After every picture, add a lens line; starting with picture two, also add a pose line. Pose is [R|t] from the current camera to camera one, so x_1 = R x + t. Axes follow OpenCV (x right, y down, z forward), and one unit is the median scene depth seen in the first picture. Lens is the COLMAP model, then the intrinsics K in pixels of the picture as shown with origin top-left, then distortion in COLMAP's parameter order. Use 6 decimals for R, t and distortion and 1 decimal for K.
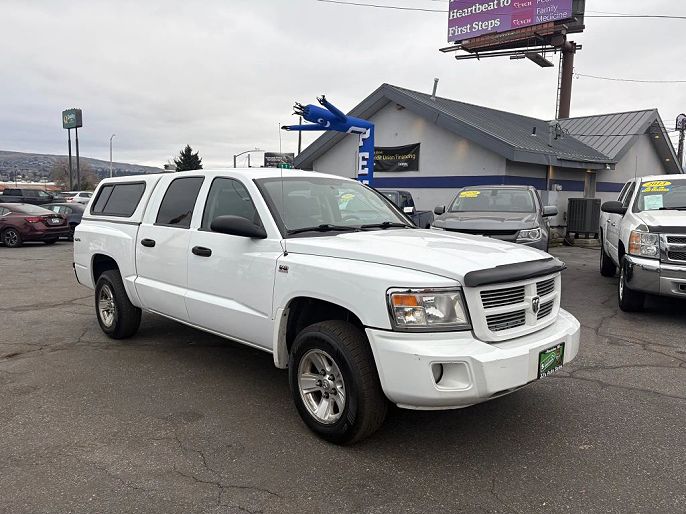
lens RADIAL K [[514.9, 0, 343.0], [0, 514.9, 256.7], [0, 0, 1]] dist [0.022805, -0.003080]
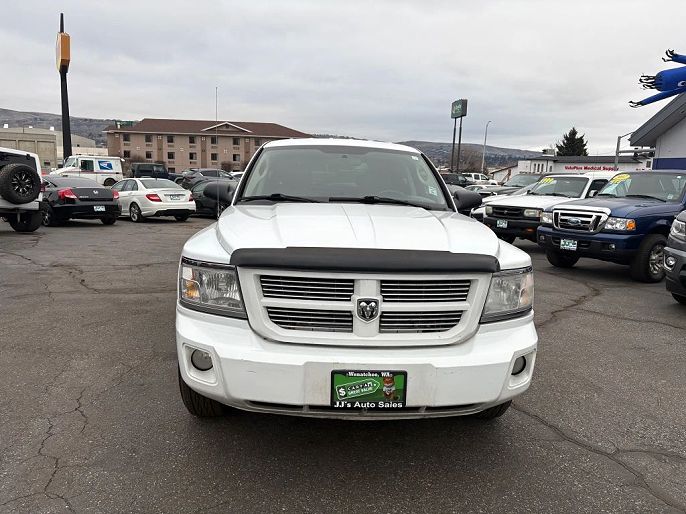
lens RADIAL K [[514.9, 0, 343.1], [0, 514.9, 256.5], [0, 0, 1]] dist [0.022805, -0.003080]
pose [[0.758529, 0.114459, -0.641508, 0.785585], [-0.097073, 0.993316, 0.062449, -0.021435], [0.644368, 0.014904, 0.764570, 0.417088]]
